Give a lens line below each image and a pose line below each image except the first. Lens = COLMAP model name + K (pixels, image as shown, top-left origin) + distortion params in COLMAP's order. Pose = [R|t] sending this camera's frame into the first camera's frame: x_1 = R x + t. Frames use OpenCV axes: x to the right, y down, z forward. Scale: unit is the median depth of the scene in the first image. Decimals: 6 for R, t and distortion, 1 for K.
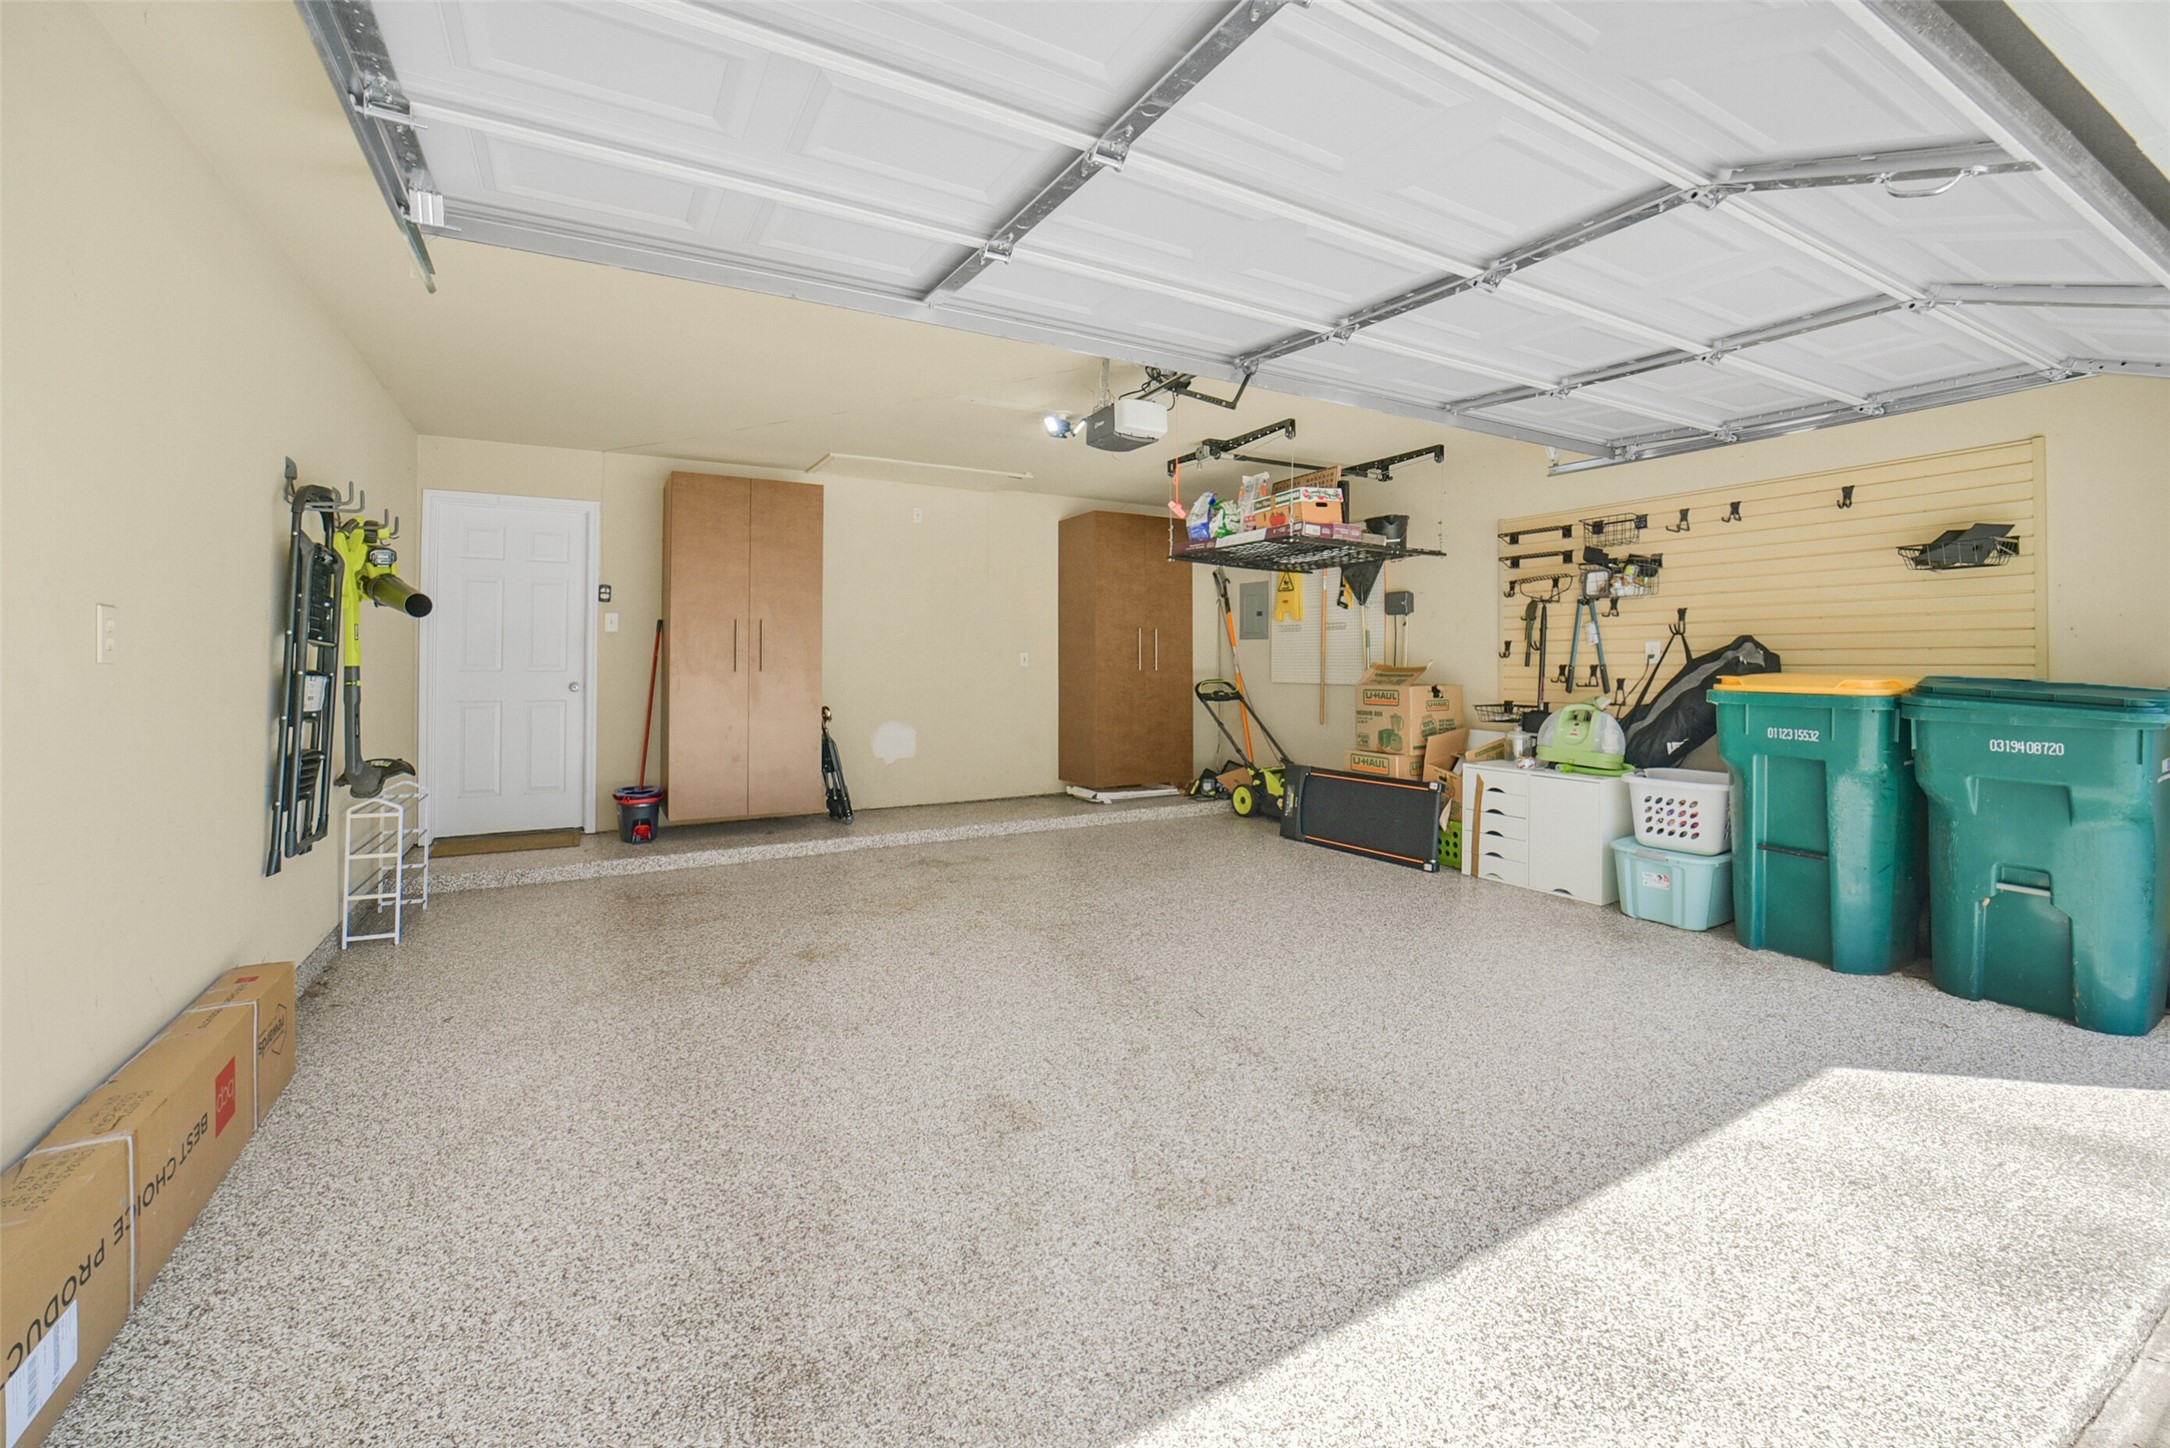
lens RADIAL K [[867.7, 0, 1082.3], [0, 867.7, 645.1], [0, 0, 1]] dist [-0.024096, 0.000667]
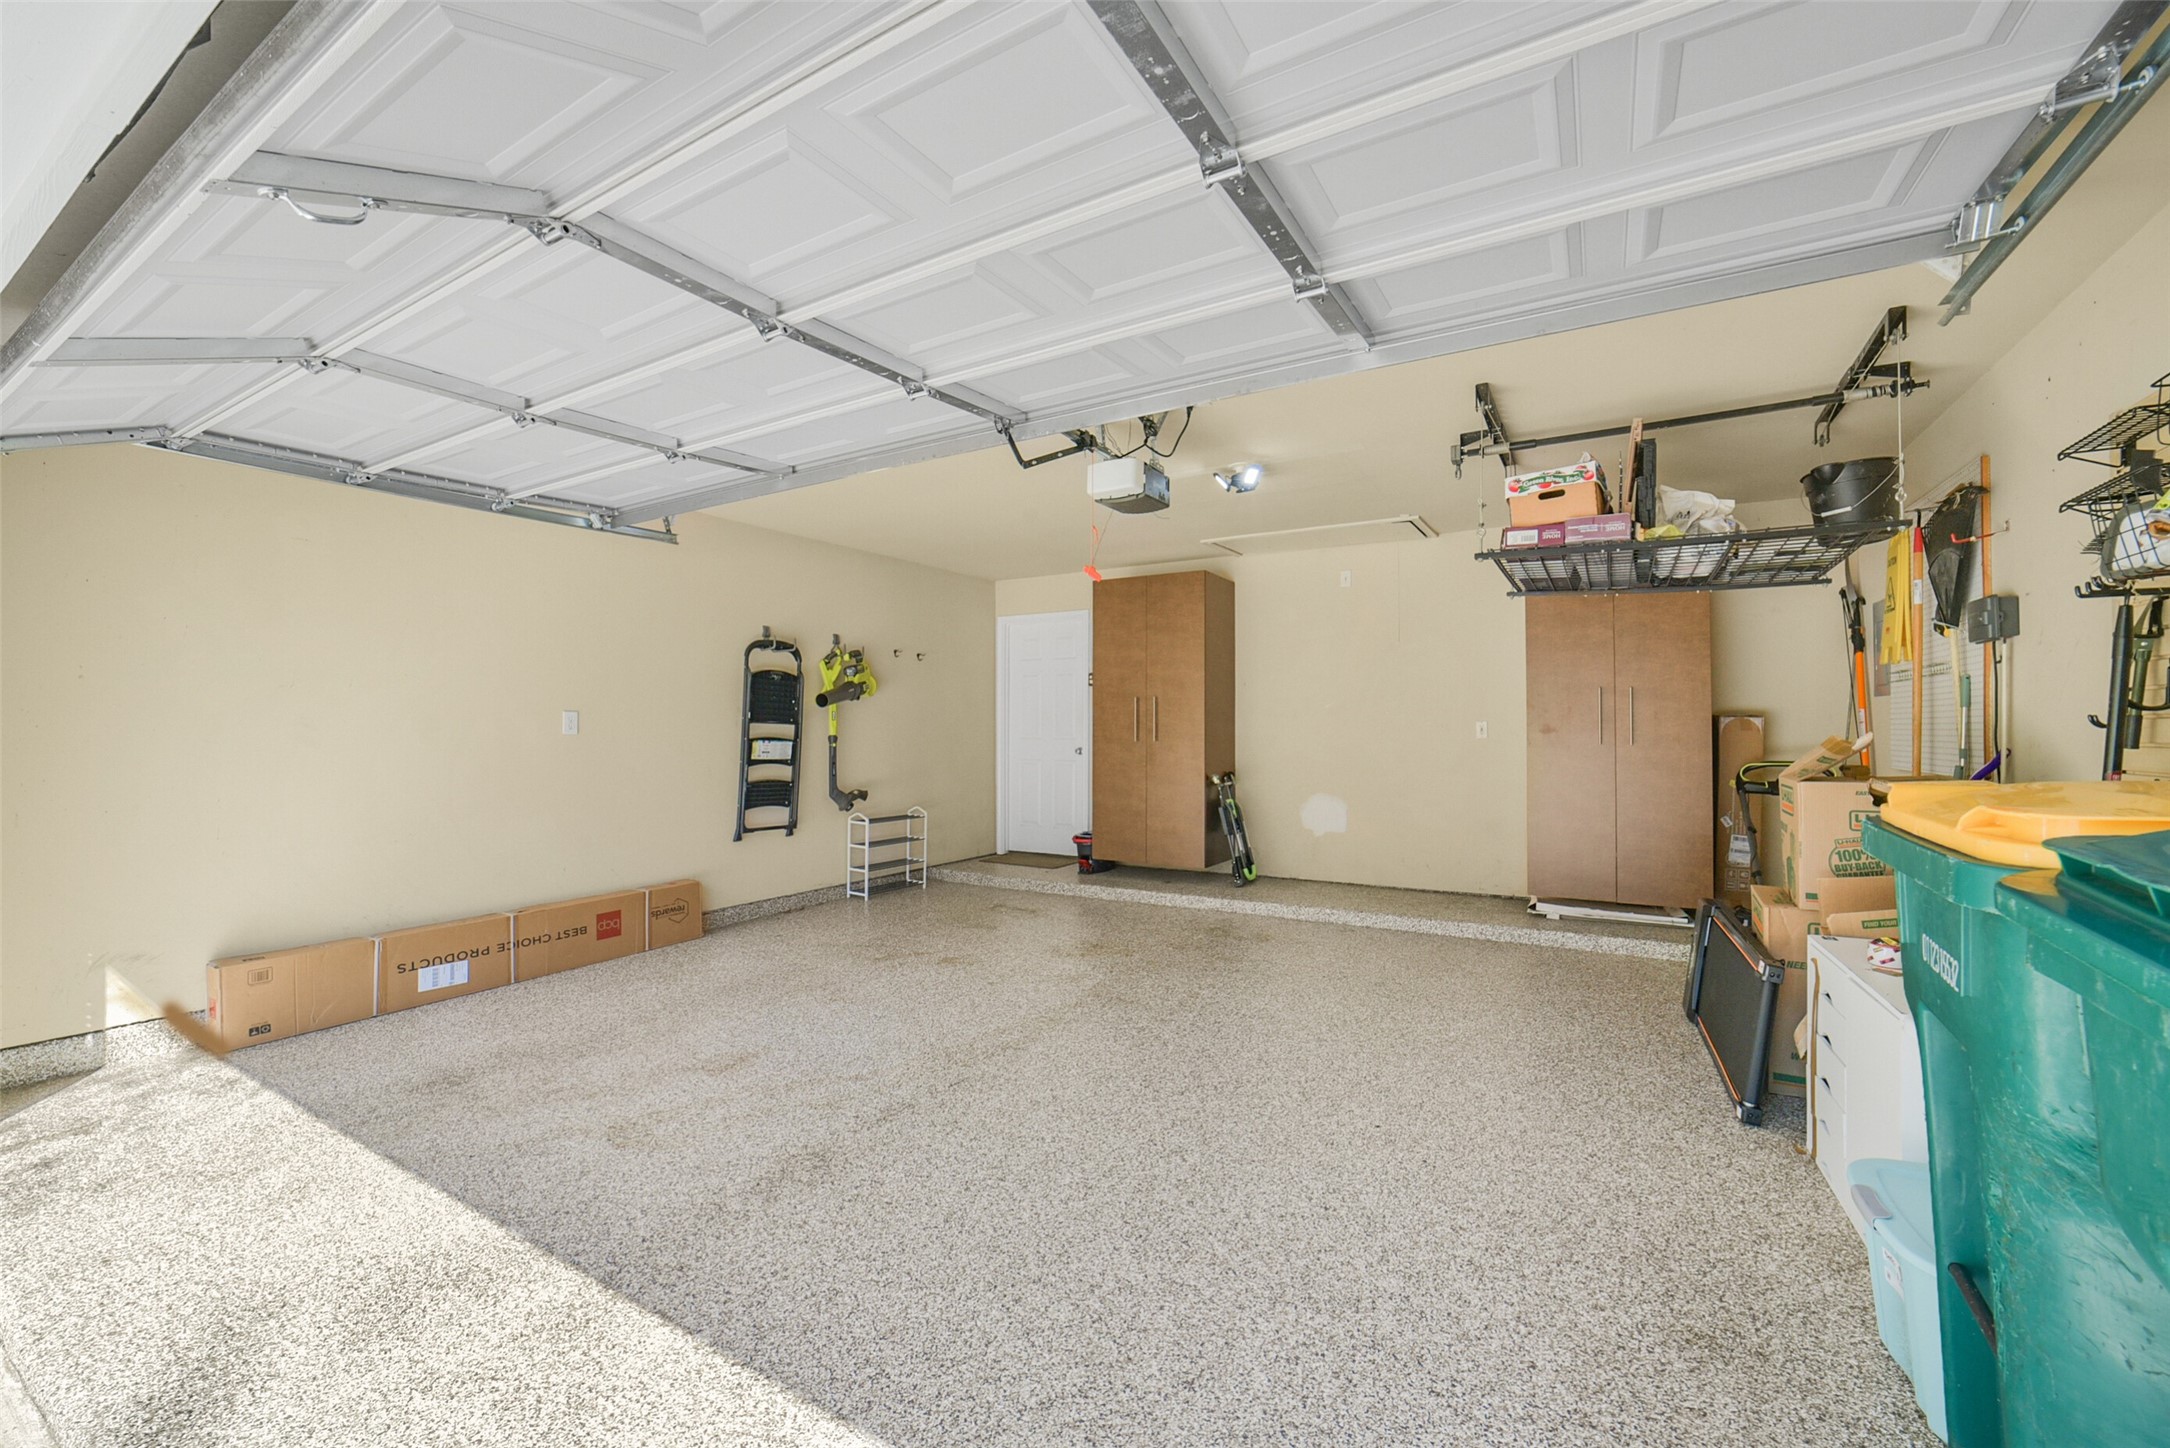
lens RADIAL K [[867.7, 0, 1092.9], [0, 867.7, 716.5], [0, 0, 1]] dist [-0.024096, 0.000667]
pose [[0.509820, -0.012895, -0.860184, 1.169928], [0.017346, 0.999838, -0.004708, 0.002200], [0.860106, -0.012521, 0.509961, 0.667584]]
